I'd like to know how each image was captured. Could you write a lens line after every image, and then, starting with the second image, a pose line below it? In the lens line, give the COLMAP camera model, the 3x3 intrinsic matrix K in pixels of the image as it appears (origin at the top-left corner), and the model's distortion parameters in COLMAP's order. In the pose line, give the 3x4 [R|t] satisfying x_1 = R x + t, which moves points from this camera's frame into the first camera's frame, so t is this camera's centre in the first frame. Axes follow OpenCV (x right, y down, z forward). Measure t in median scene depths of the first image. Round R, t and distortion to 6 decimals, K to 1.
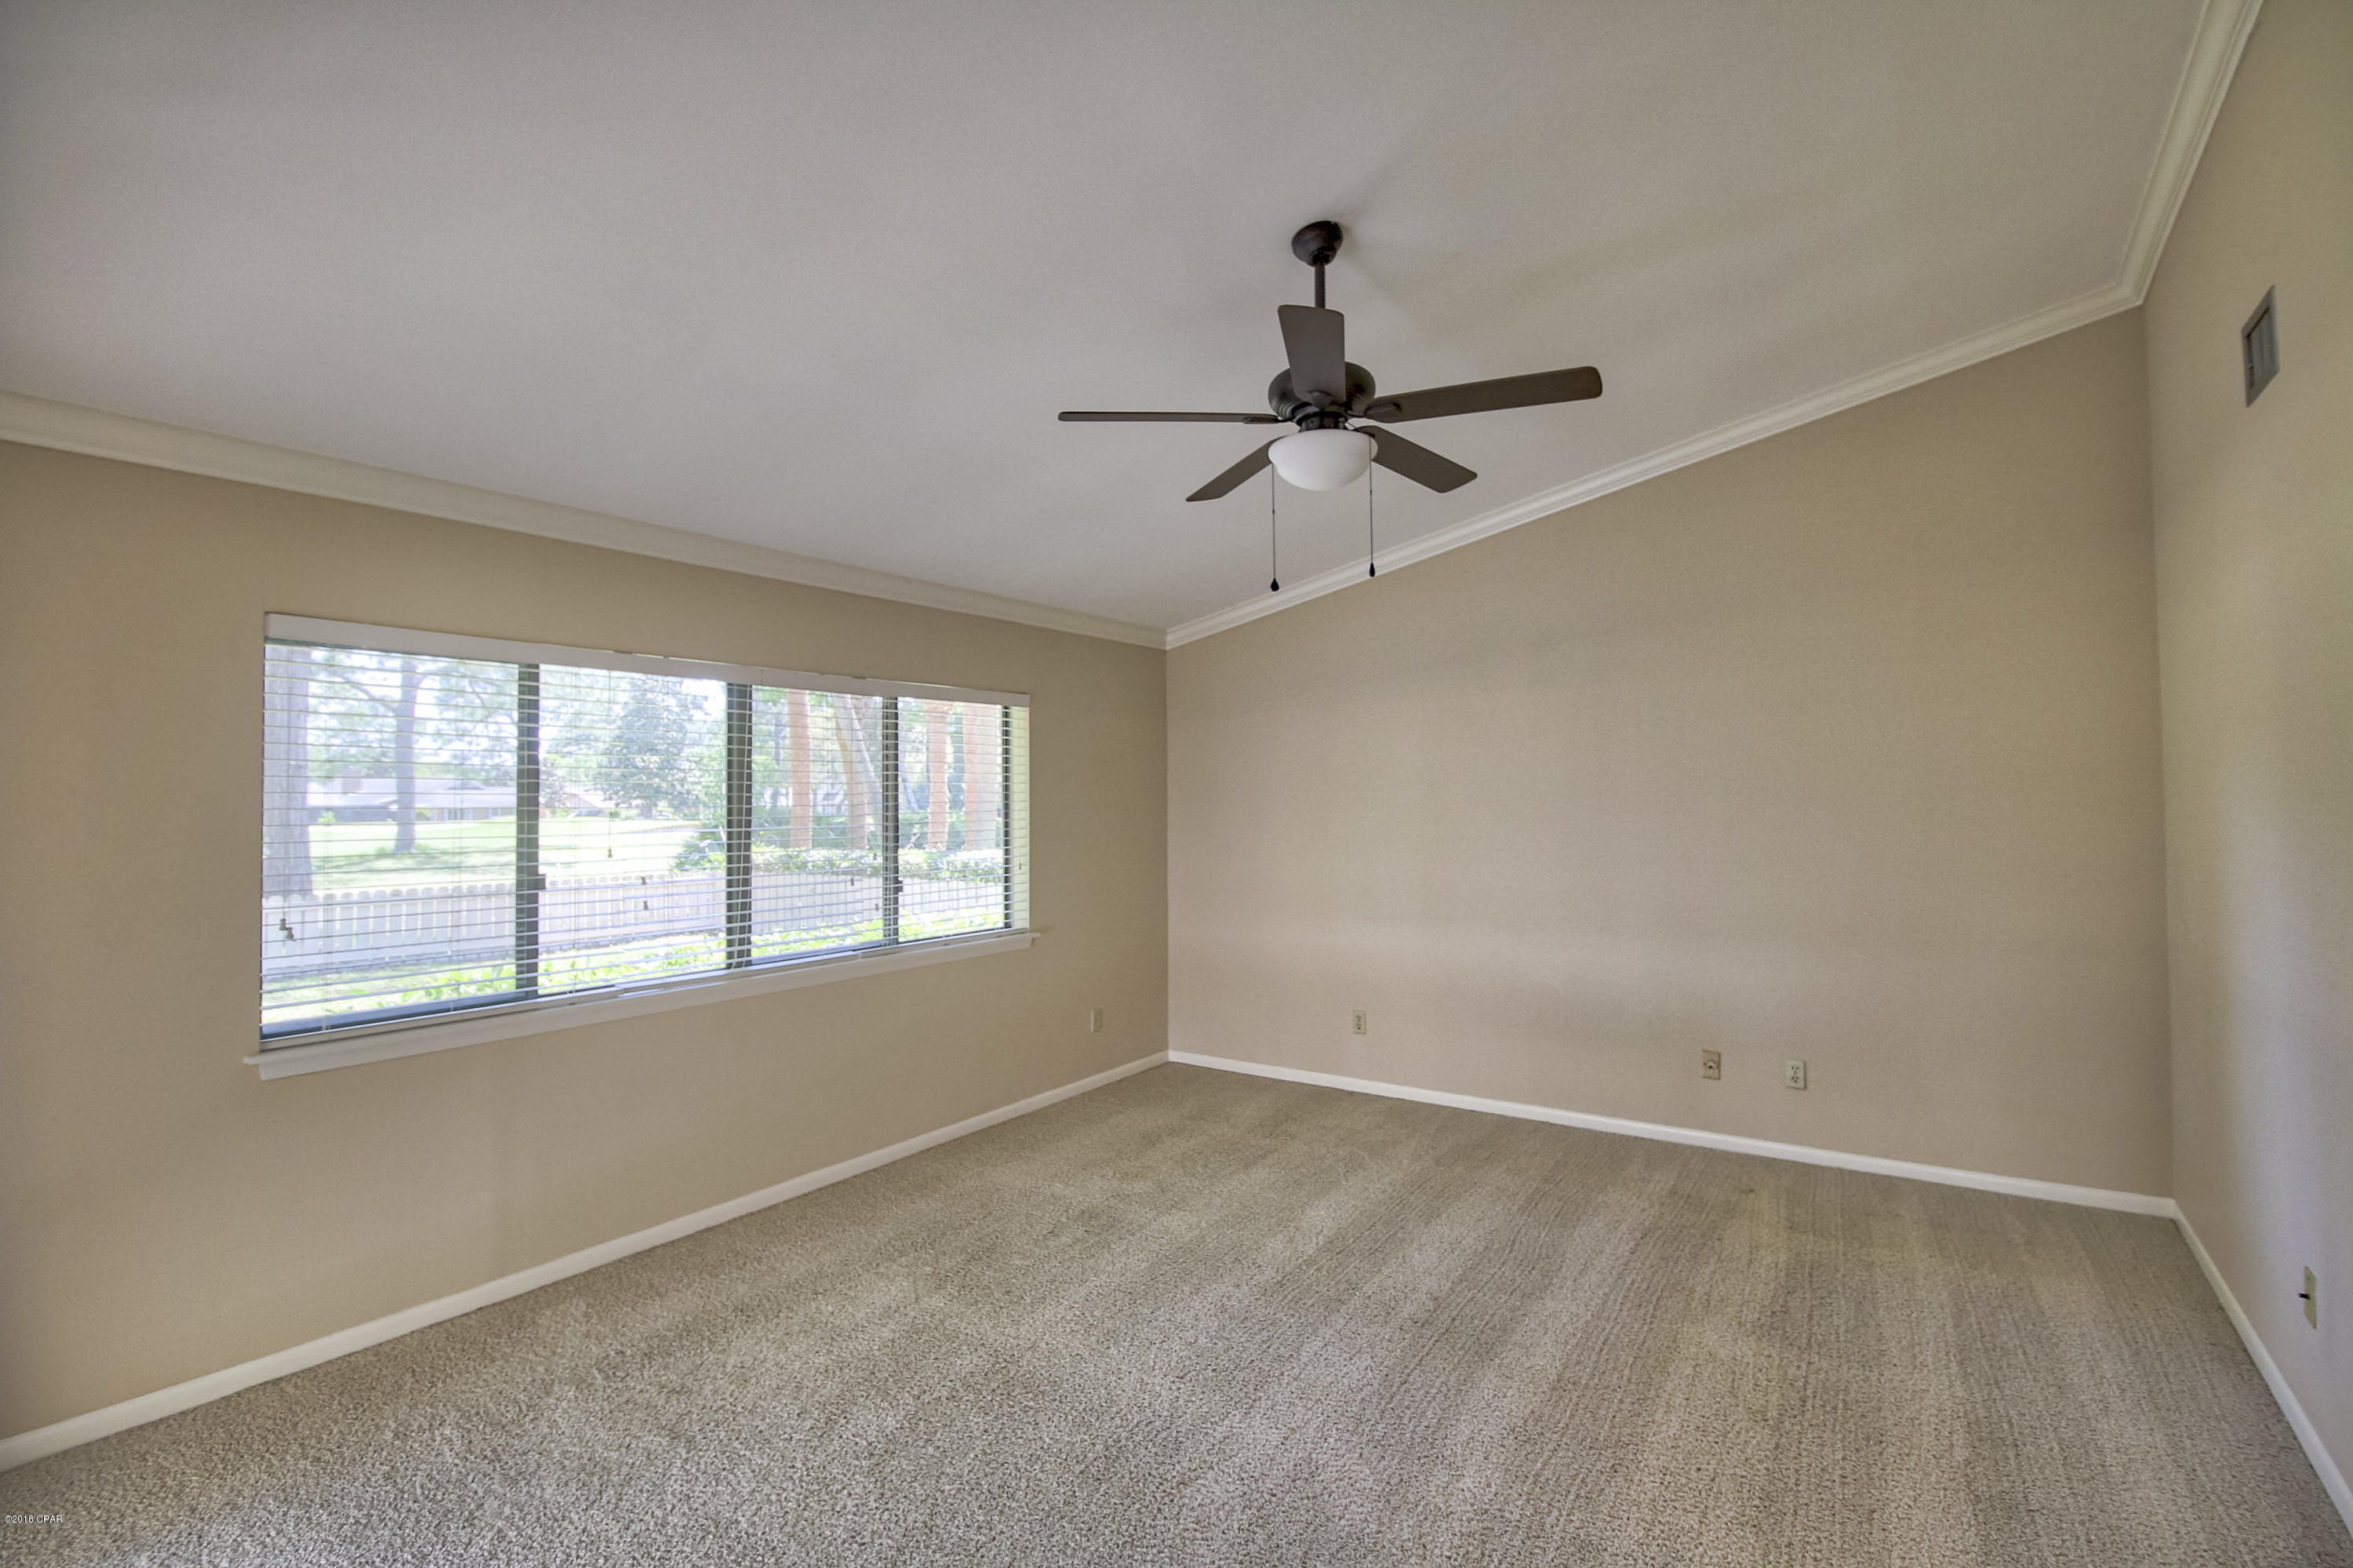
lens RADIAL K [[1090.4, 0, 1160.5], [0, 1090.4, 788.2], [0, 0, 1]] dist [0.001523, -0.012624]
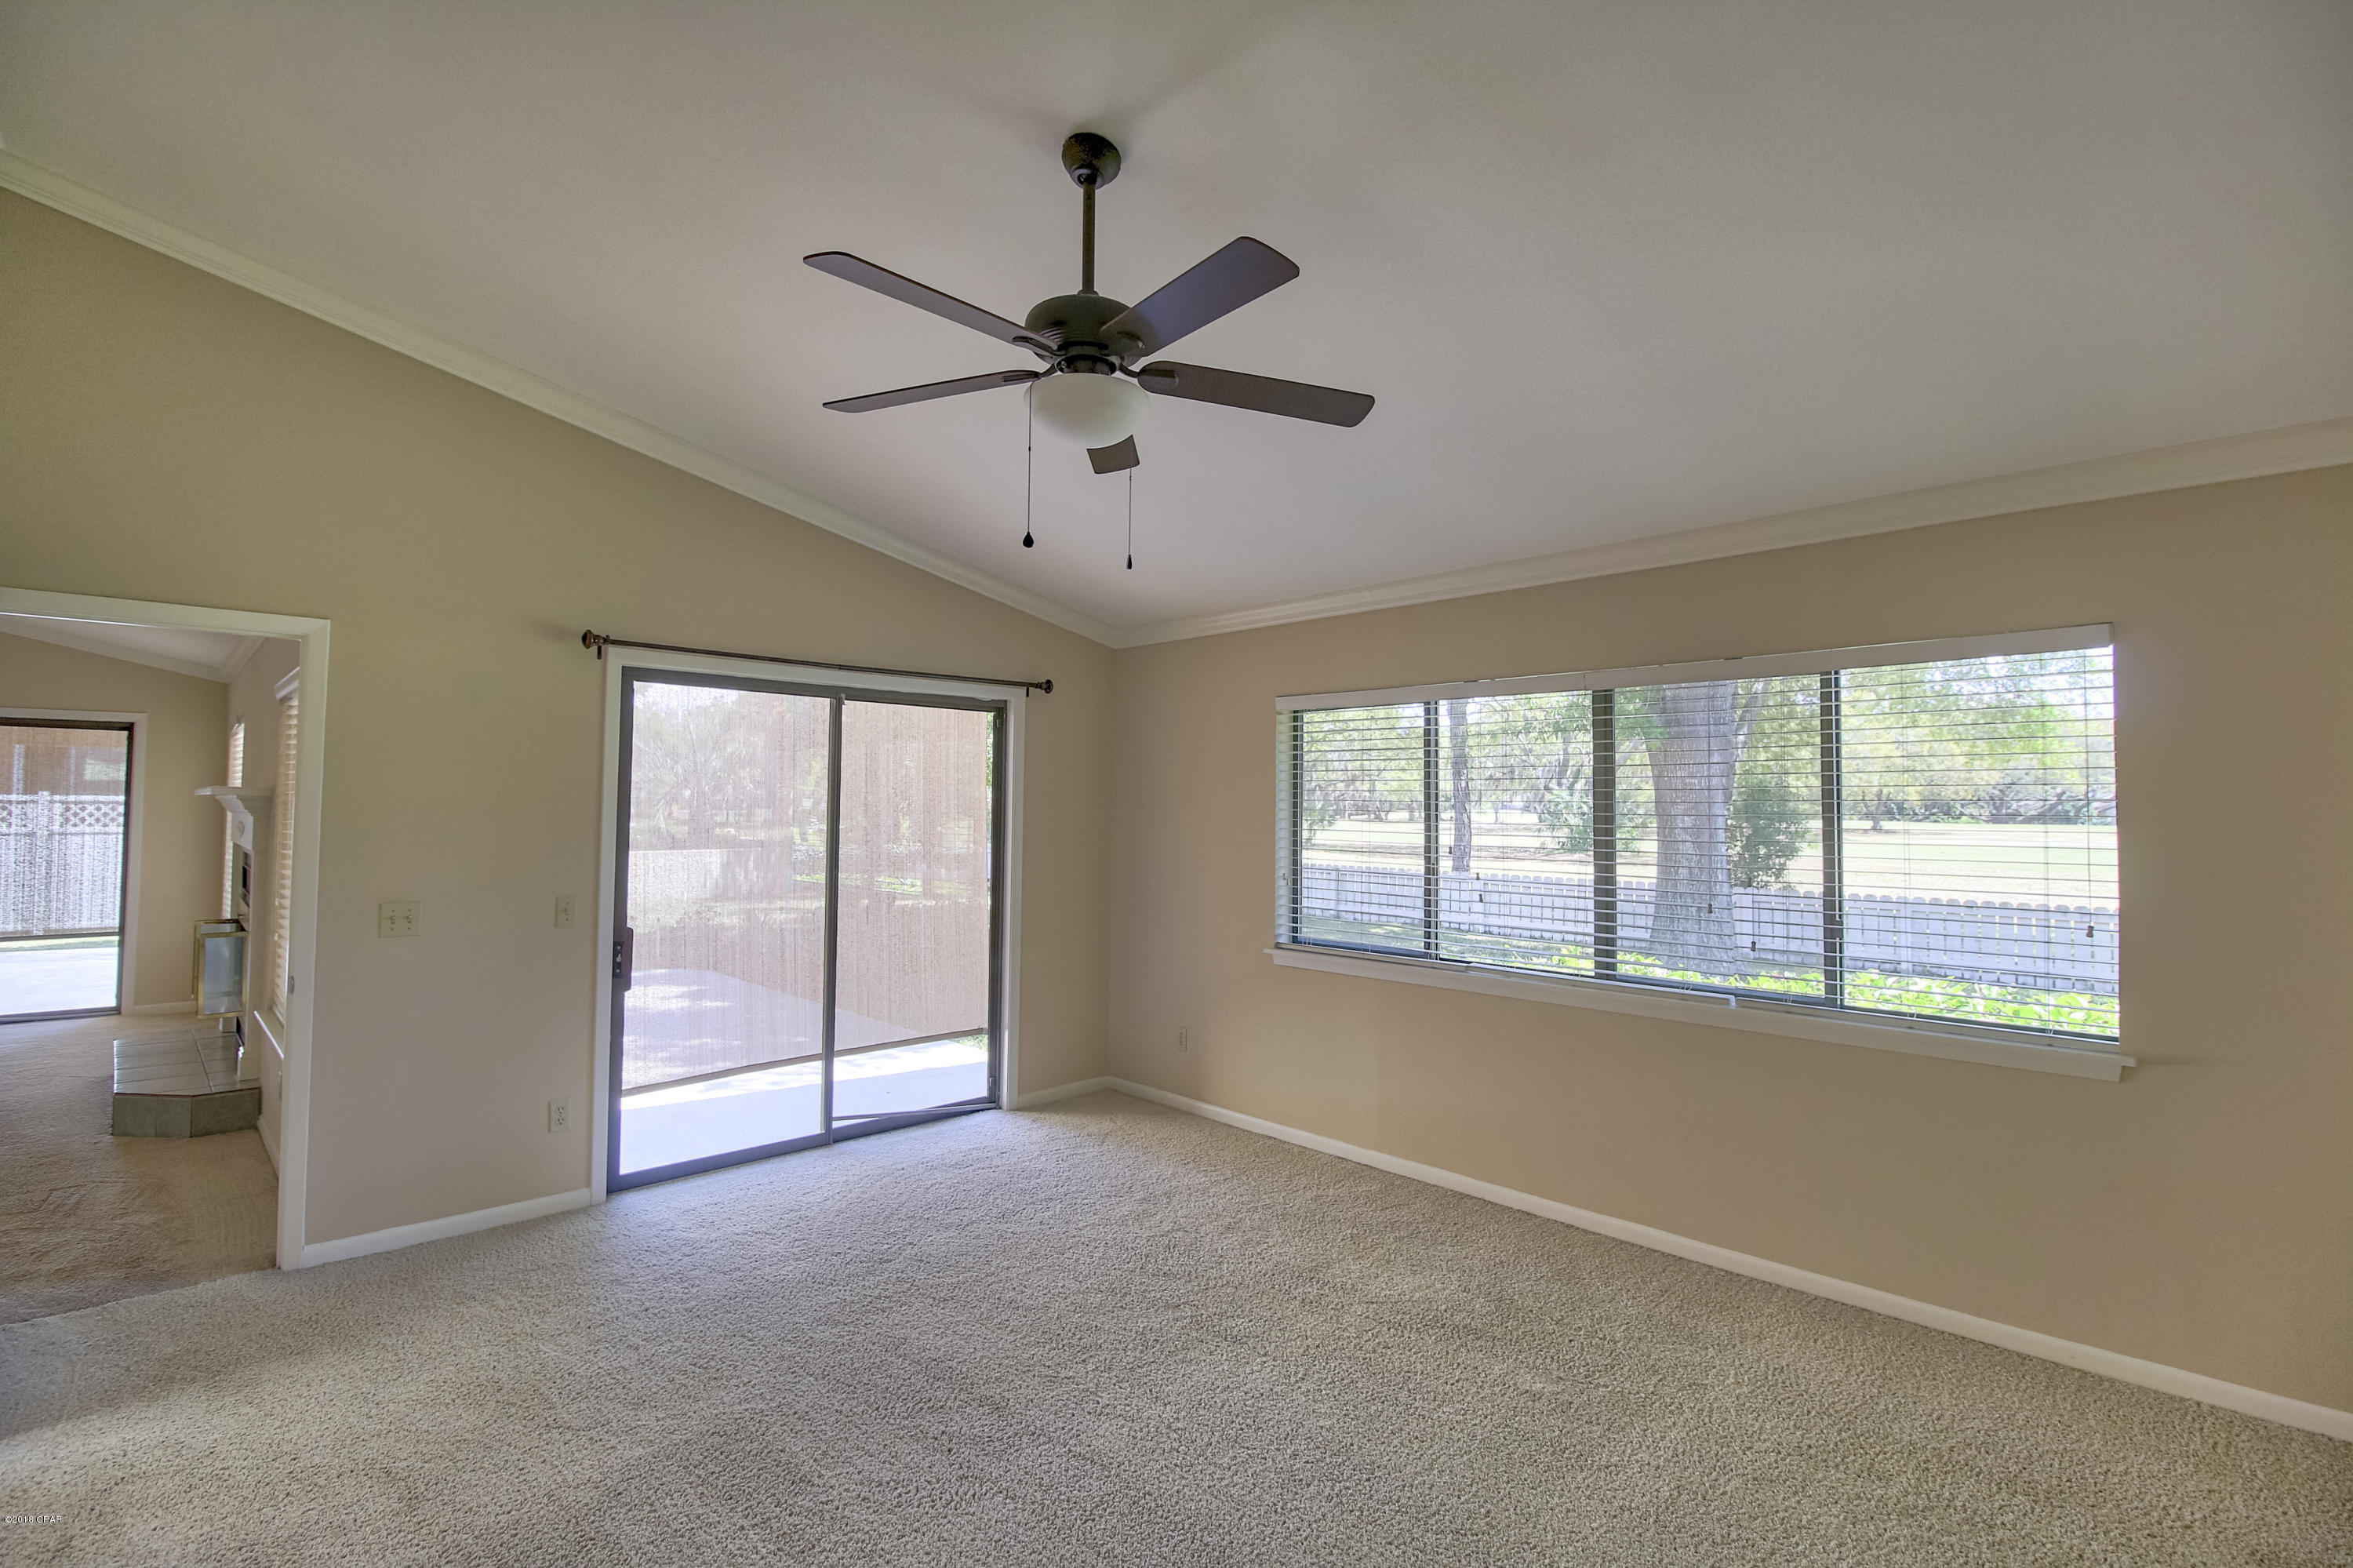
lens RADIAL K [[1090.4, 0, 1173.2], [0, 1090.4, 768.4], [0, 0, 1]] dist [0.001523, -0.012624]
pose [[-0.199174, -0.023491, -0.979683, 0.720998], [0.012067, 0.999578, -0.026422, -0.003985], [0.979890, -0.017085, -0.198806, 0.903526]]
